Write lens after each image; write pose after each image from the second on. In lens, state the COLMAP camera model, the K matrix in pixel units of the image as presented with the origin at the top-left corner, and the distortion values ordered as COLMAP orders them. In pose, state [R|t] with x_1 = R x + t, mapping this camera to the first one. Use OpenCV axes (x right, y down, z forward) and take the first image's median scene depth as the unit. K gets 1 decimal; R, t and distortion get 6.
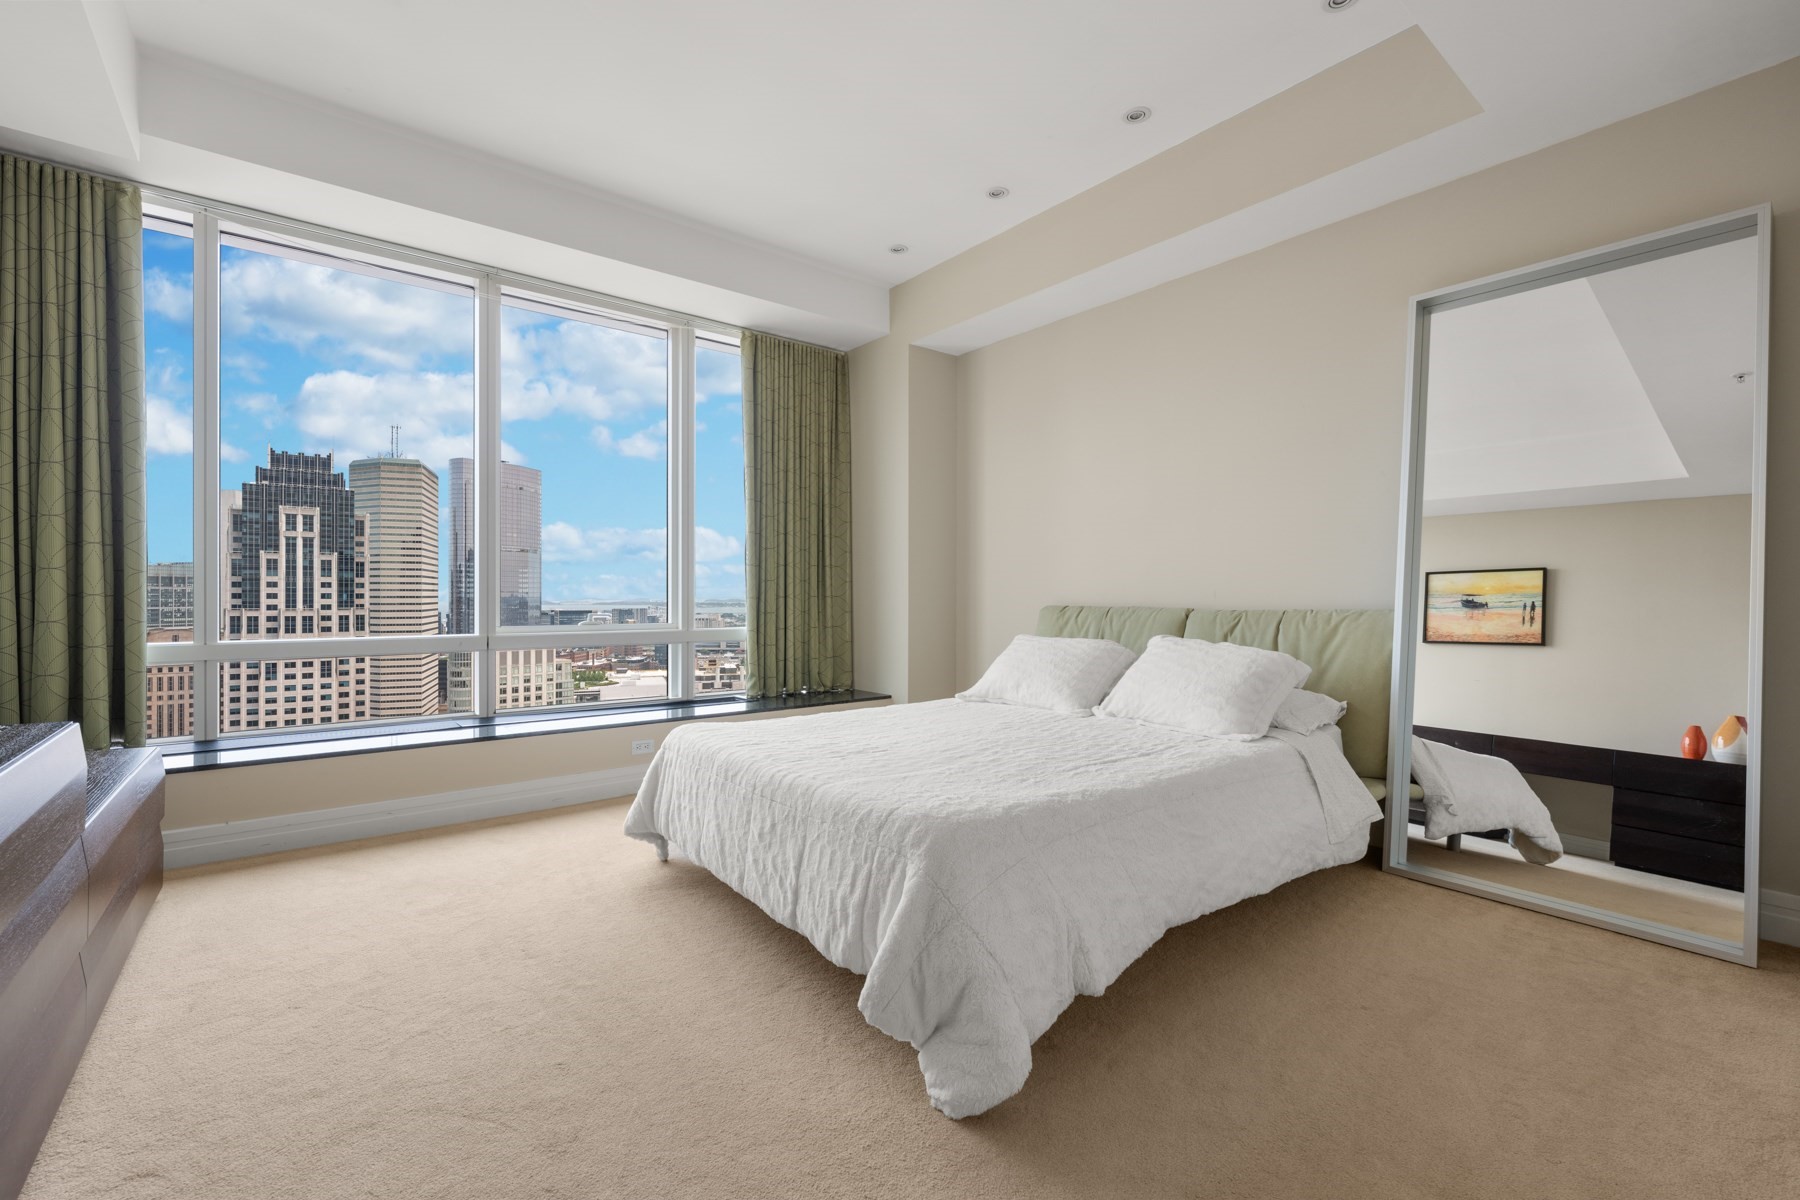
lens RADIAL K [[751.7, 0, 893.5], [0, 751.7, 601.4], [0, 0, 1]] dist [-0.000587, -0.000512]
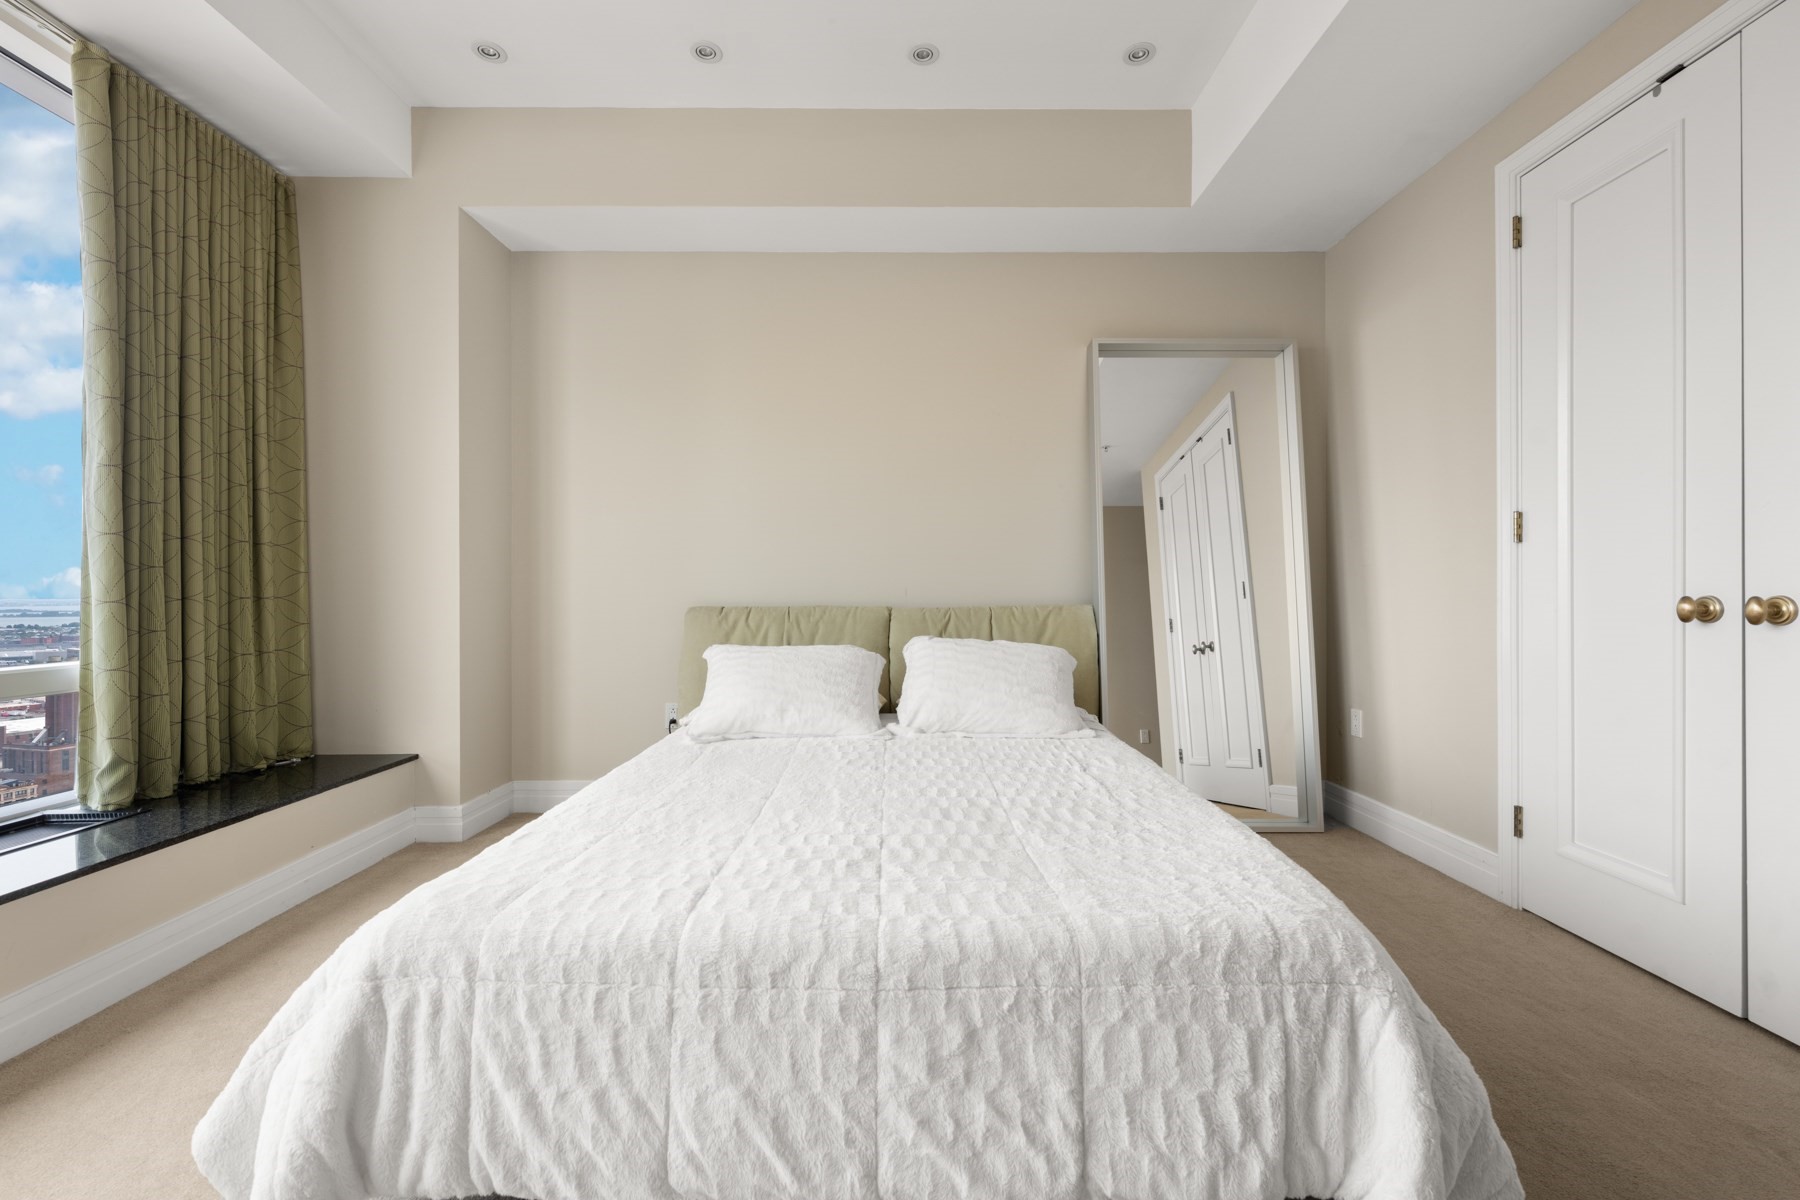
lens RADIAL K [[751.7, 0, 898.2], [0, 751.7, 595.7], [0, 0, 1]] dist [-0.000587, -0.000512]
pose [[0.620361, -0.006130, 0.784292, -0.361396], [0.010651, 0.999943, -0.000609, -0.004132], [-0.784244, 0.008731, 0.620391, 0.431181]]
